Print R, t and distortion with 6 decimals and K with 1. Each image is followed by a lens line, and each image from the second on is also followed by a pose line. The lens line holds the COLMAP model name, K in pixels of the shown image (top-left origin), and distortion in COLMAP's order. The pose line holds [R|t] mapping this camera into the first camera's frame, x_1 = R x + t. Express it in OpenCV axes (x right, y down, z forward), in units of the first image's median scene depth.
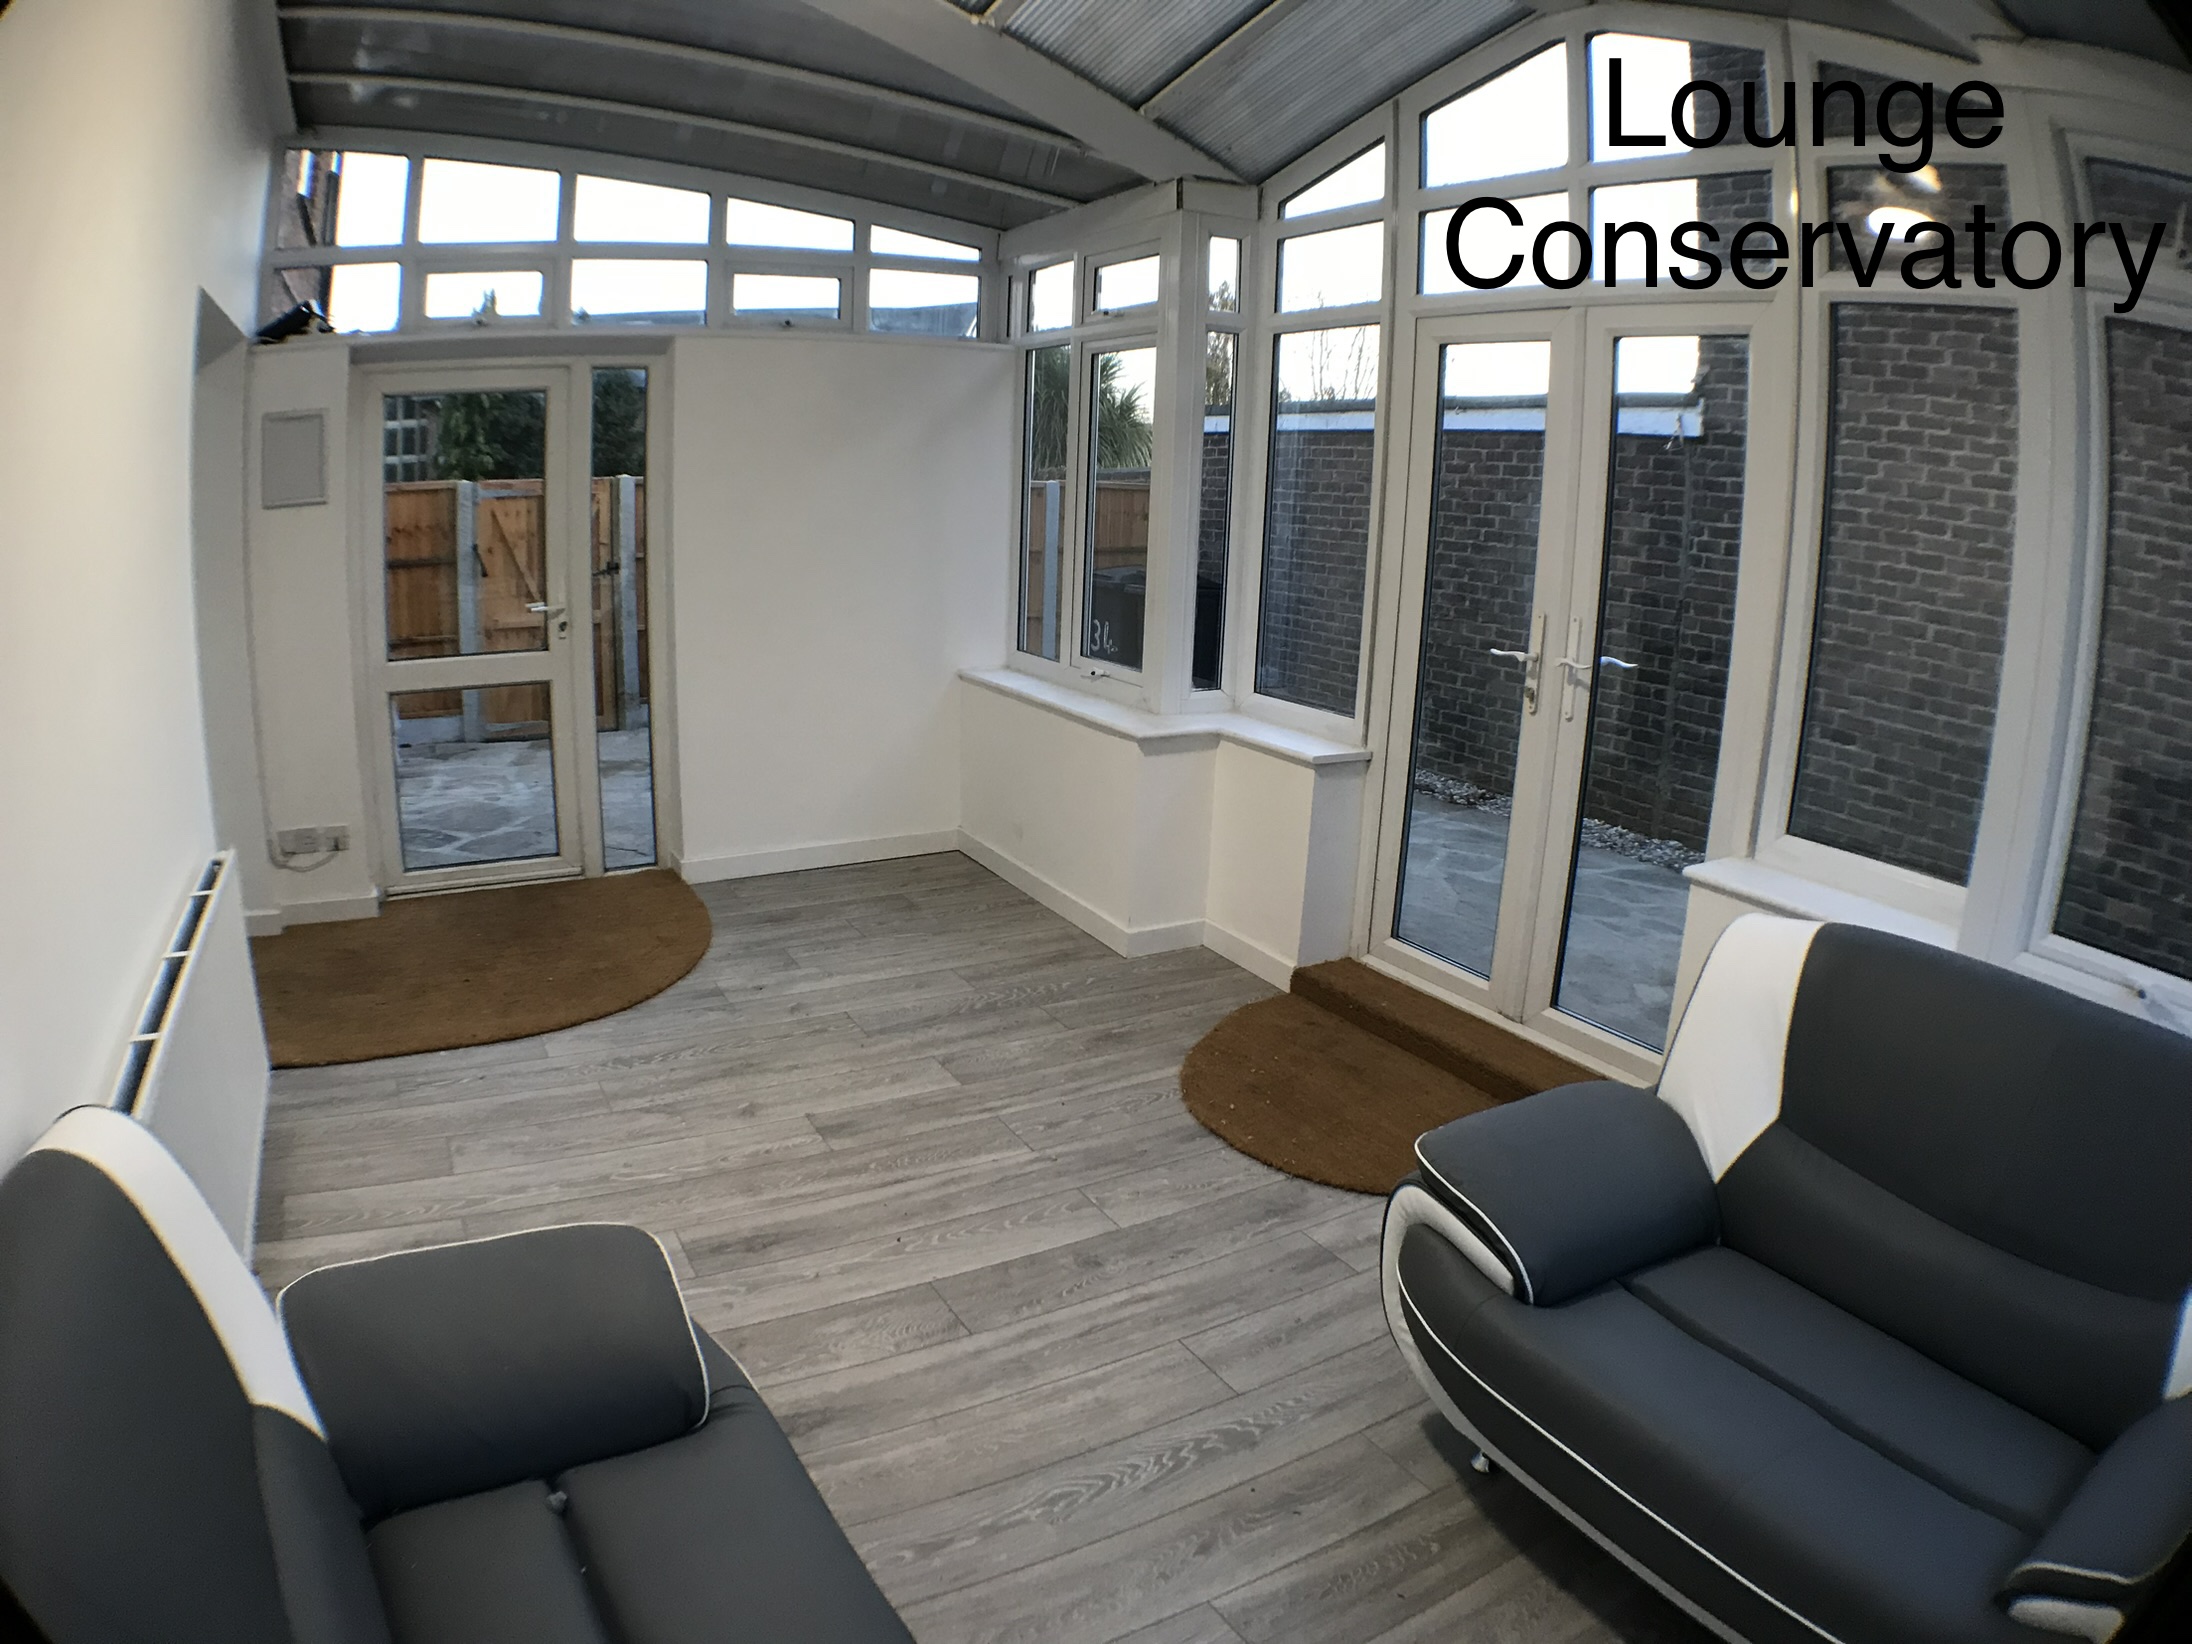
lens RADIAL K [[1301.0, 0, 1128.4], [0, 1301.0, 805.5], [0, 0, 1]] dist [-0.269177, 0.053127]
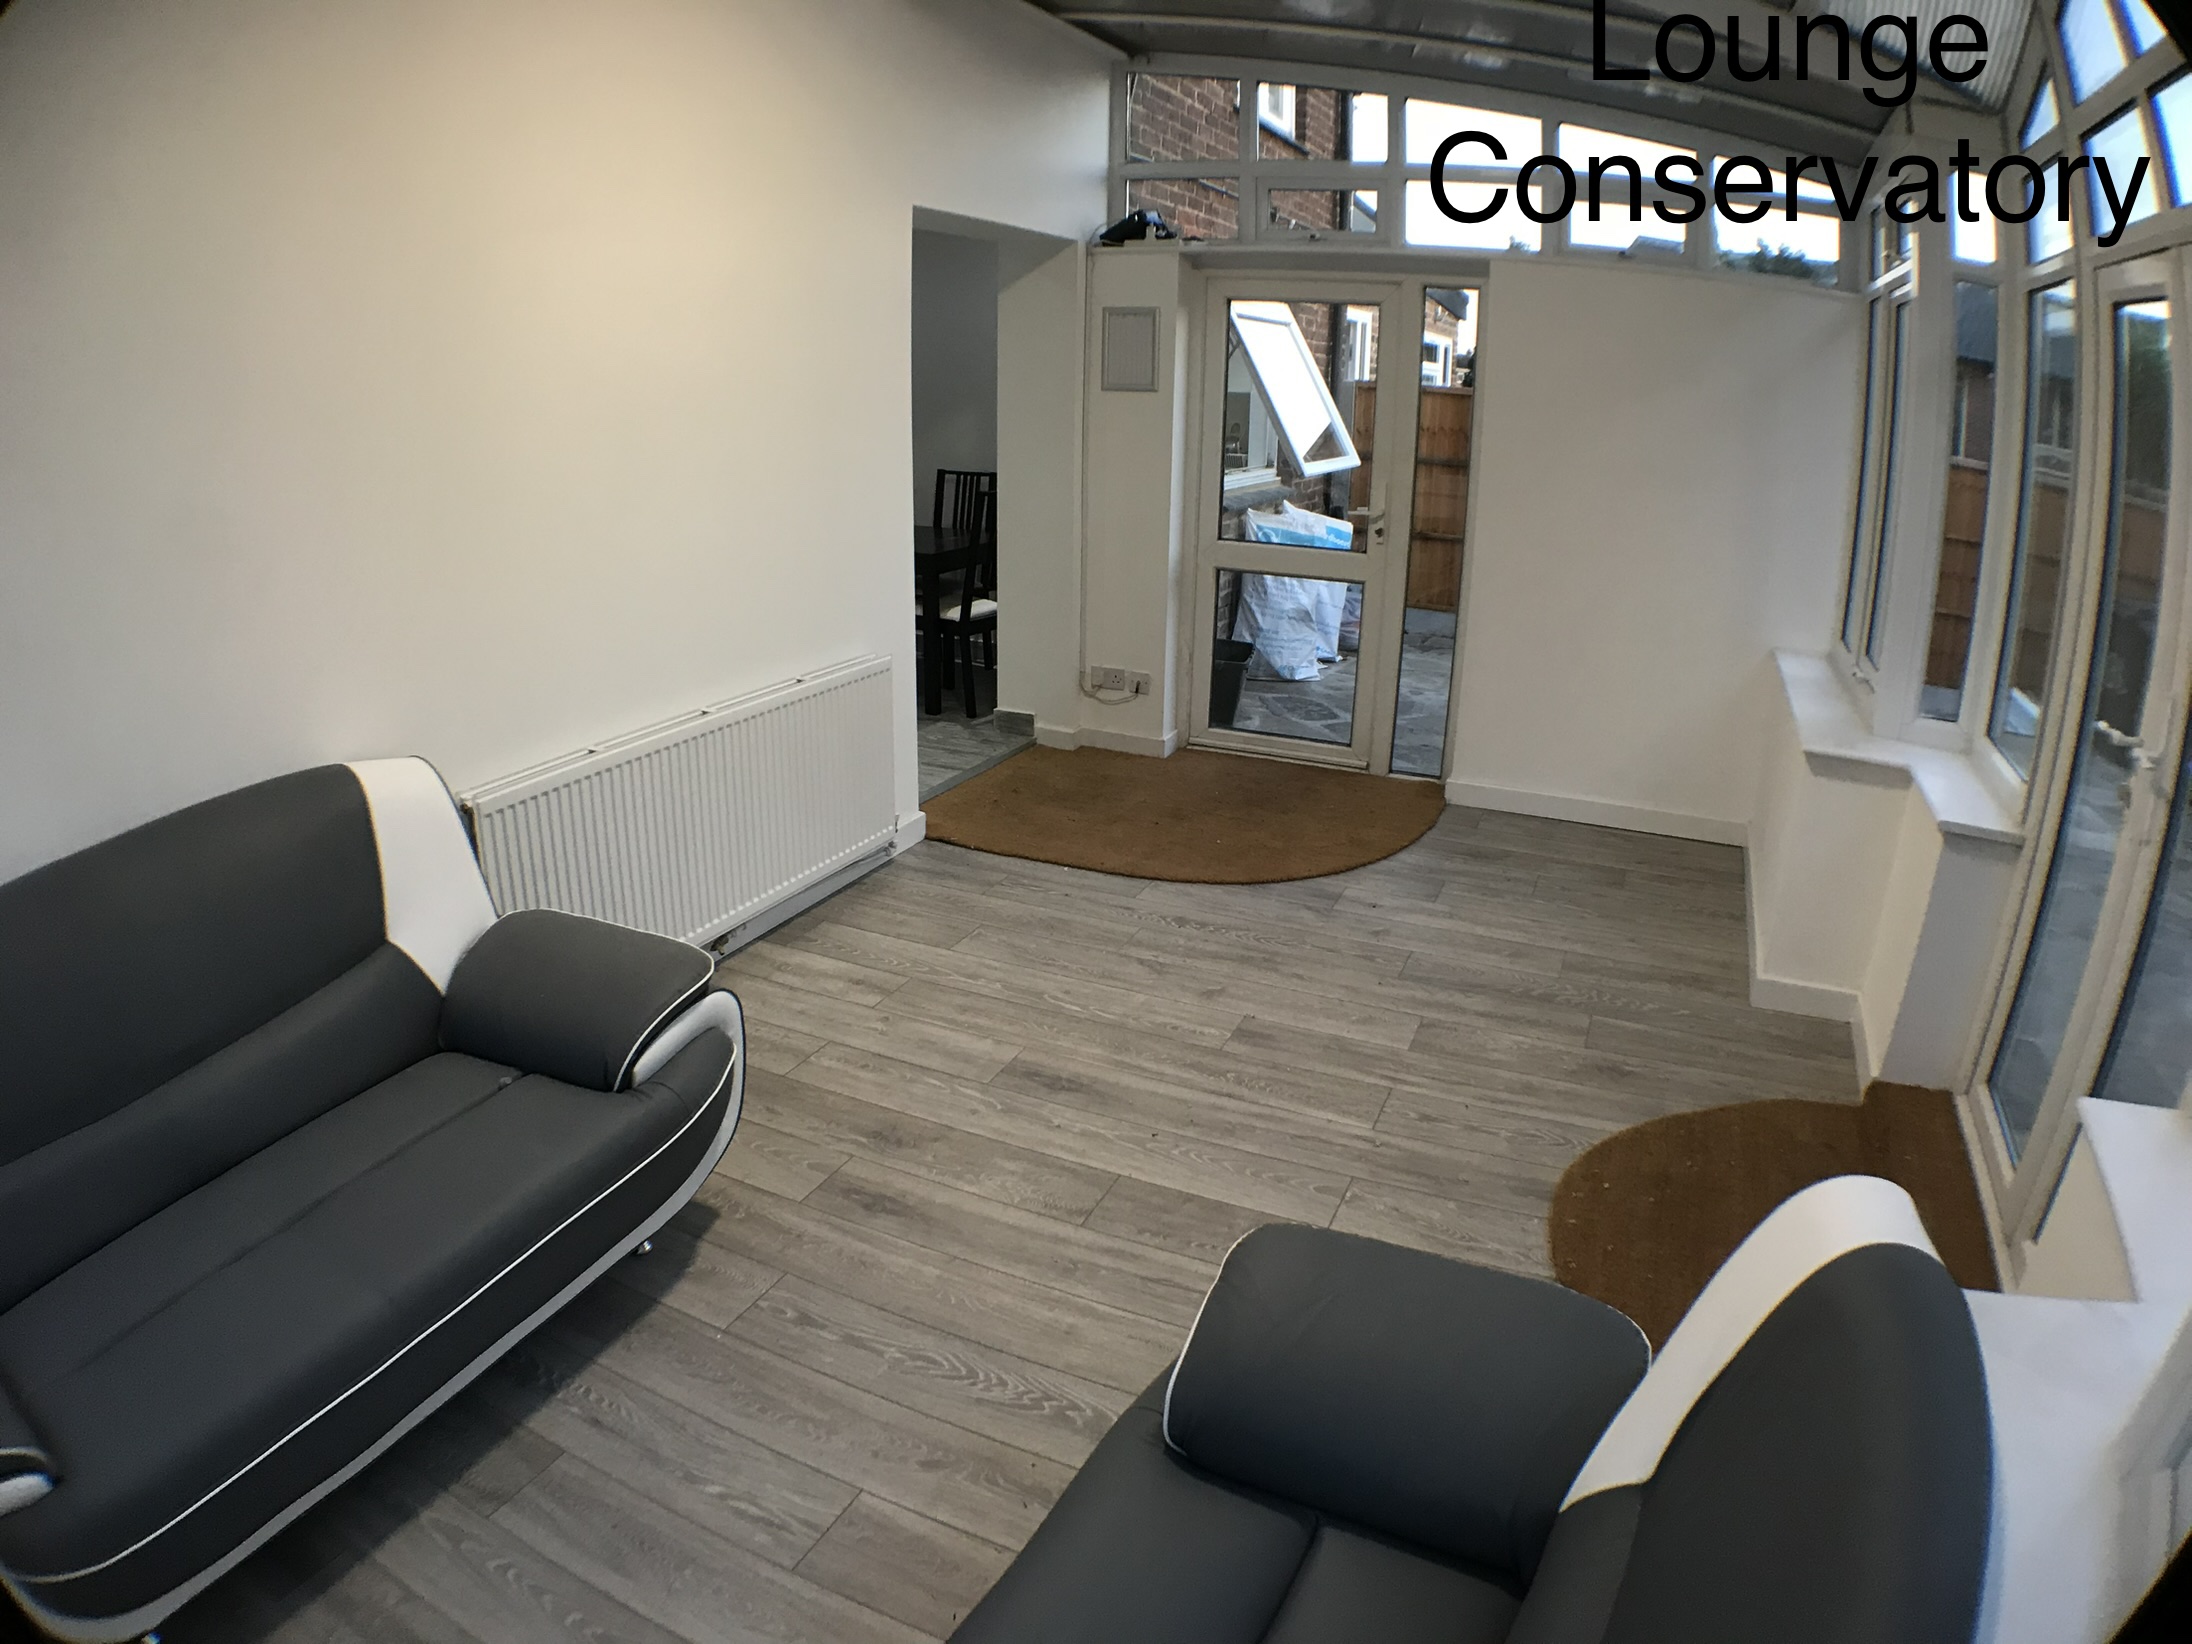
lens RADIAL K [[1302.1, 0, 1096.0], [0, 1302.1, 822.0], [0, 0, 1]] dist [-0.238894, 0.001300]
pose [[0.560680, 0.249570, -0.789527, 0.384649], [-0.194584, 0.966508, 0.167331, -0.049946], [0.804845, 0.059810, 0.590464, 0.213056]]
